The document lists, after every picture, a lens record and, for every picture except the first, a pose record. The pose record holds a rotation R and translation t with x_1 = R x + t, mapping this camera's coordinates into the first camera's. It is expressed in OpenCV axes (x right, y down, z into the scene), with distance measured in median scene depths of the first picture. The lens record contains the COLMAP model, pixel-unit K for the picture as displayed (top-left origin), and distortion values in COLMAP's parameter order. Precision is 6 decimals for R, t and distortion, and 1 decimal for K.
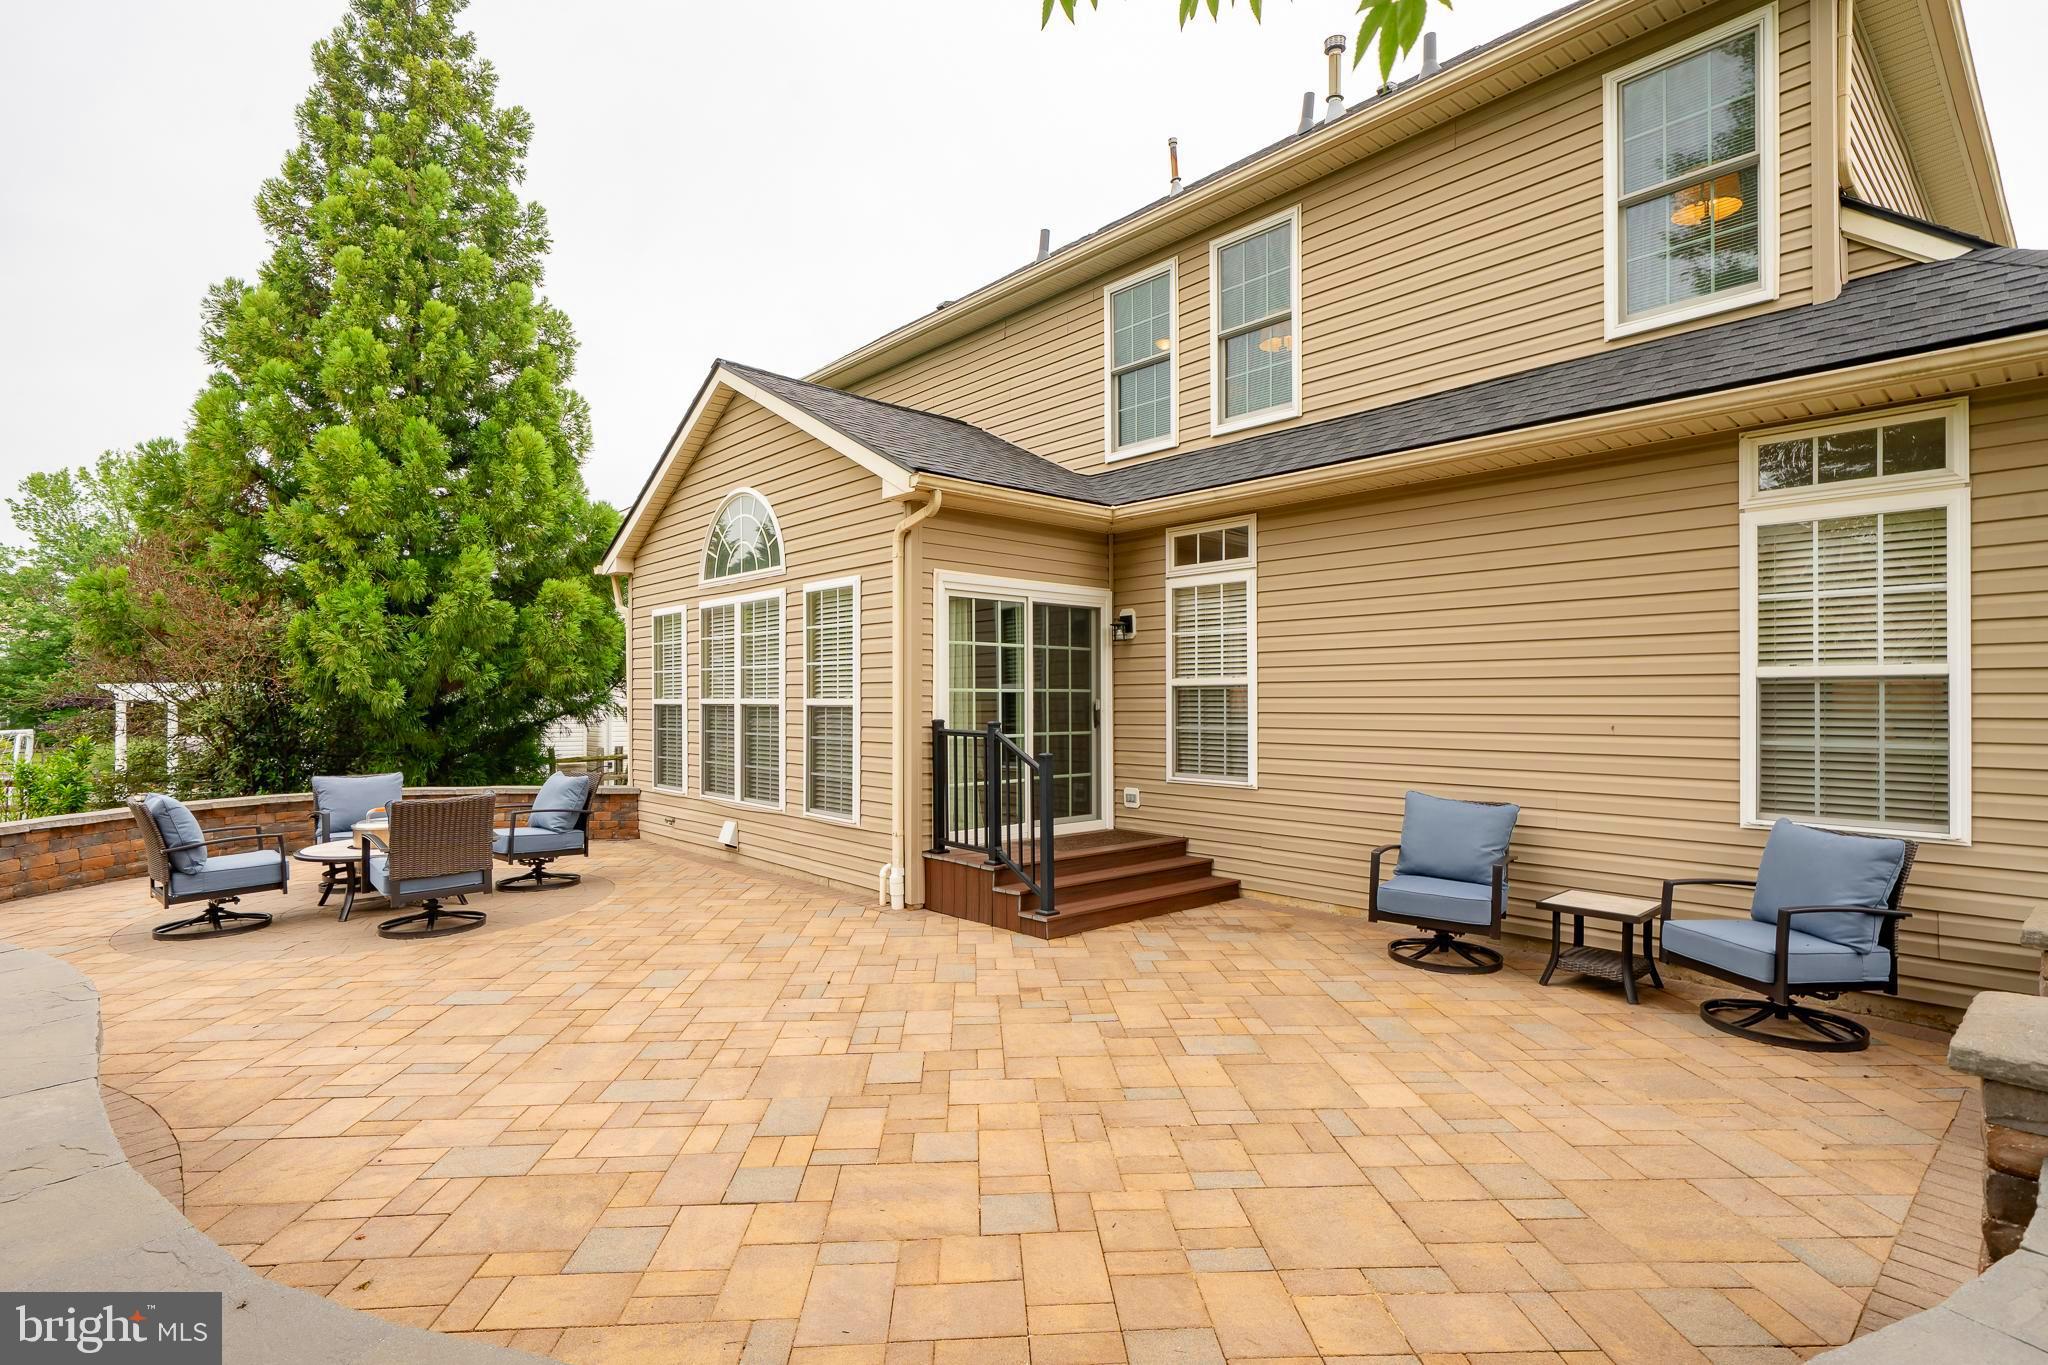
lens RADIAL K [[1000.7, 0, 1034.2], [0, 1000.7, 686.0], [0, 0, 1]] dist [0.012949, 0.001129]
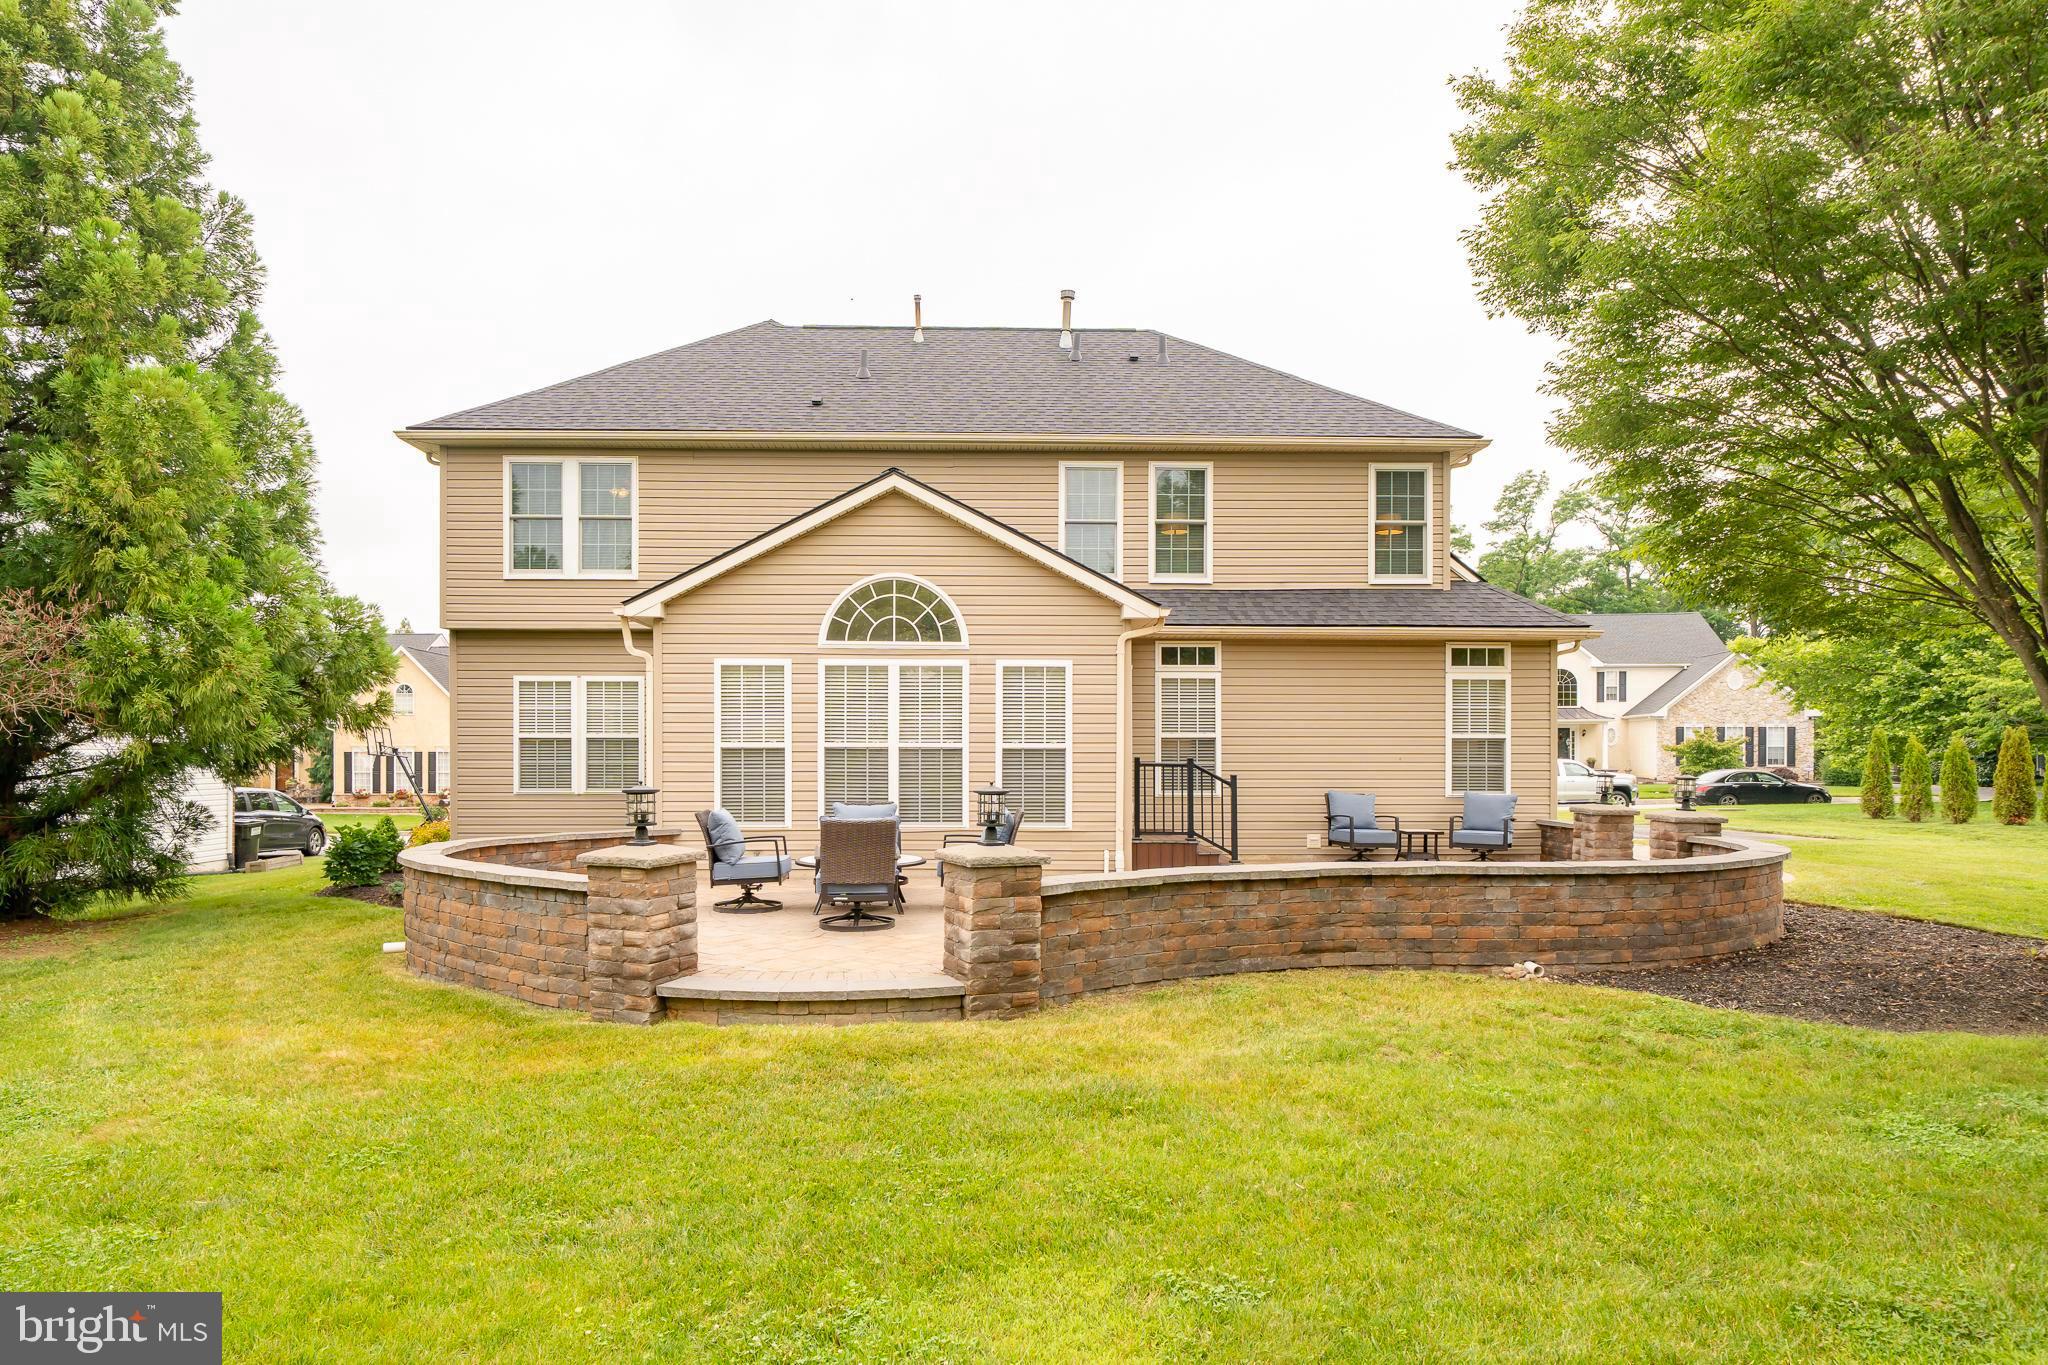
lens RADIAL K [[1161.8, 0, 1012.3], [0, 1161.8, 766.5], [0, 0, 1]] dist [0.002935, 0.000017]
pose [[0.662429, -0.003435, 0.749117, -1.518077], [-0.014300, 0.999749, 0.017229, 0.019428], [-0.748989, -0.022126, 0.662213, -0.087601]]
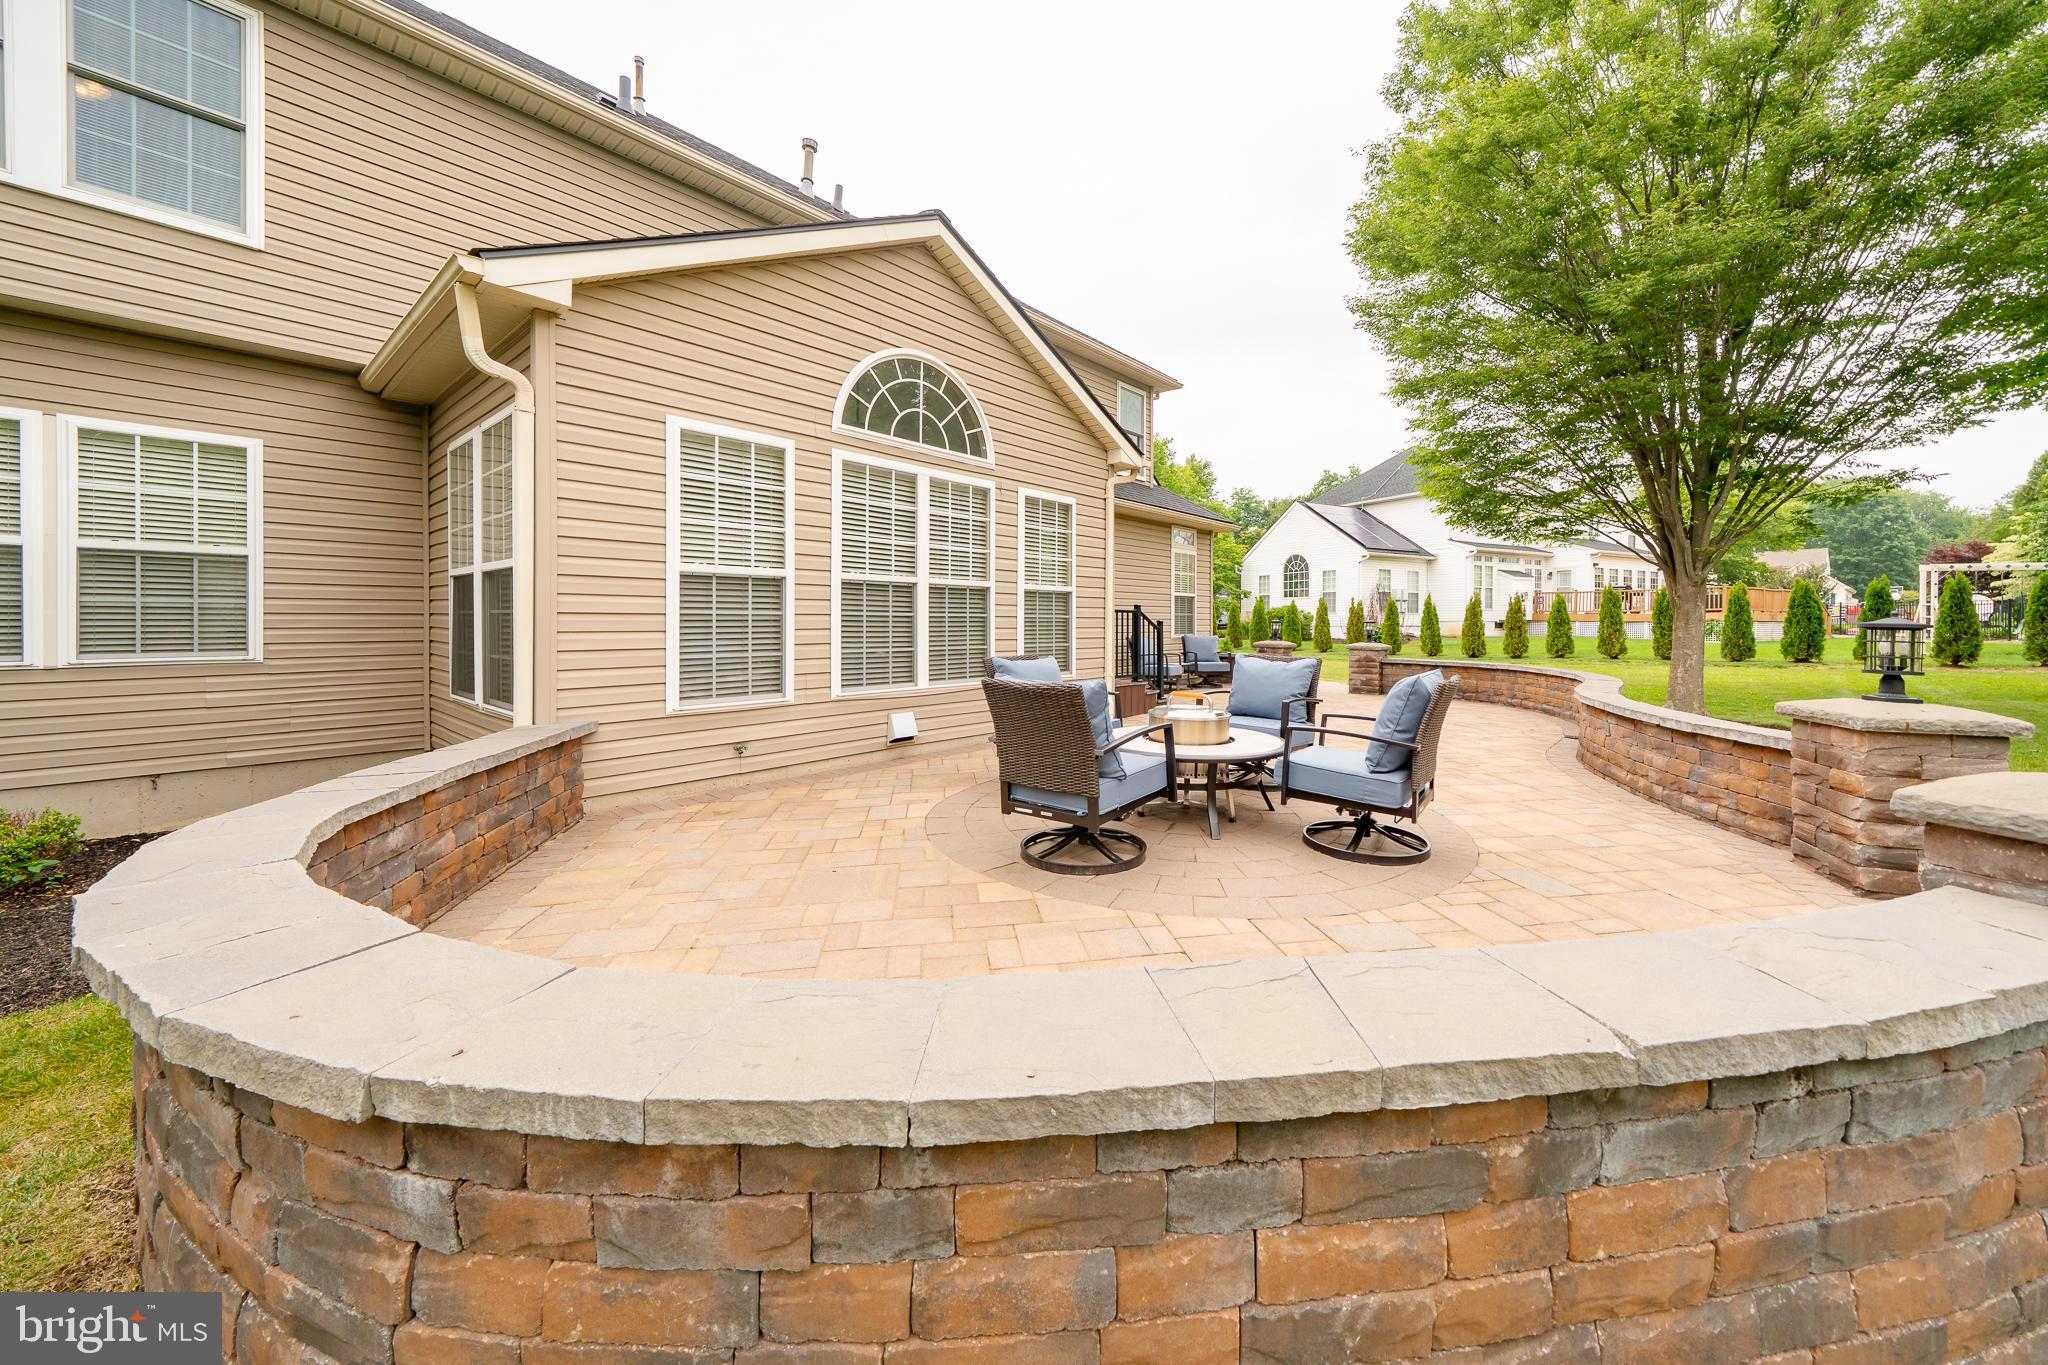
lens RADIAL K [[706.6, 0, 1065.5], [0, 706.6, 629.0], [0, 0, 1]] dist [-0.001965, -0.000271]
pose [[-0.119623, -0.008830, 0.992780, -1.150555], [-0.016651, 0.999838, 0.006887, 0.065428], [-0.992680, -0.015707, -0.119750, 1.115917]]
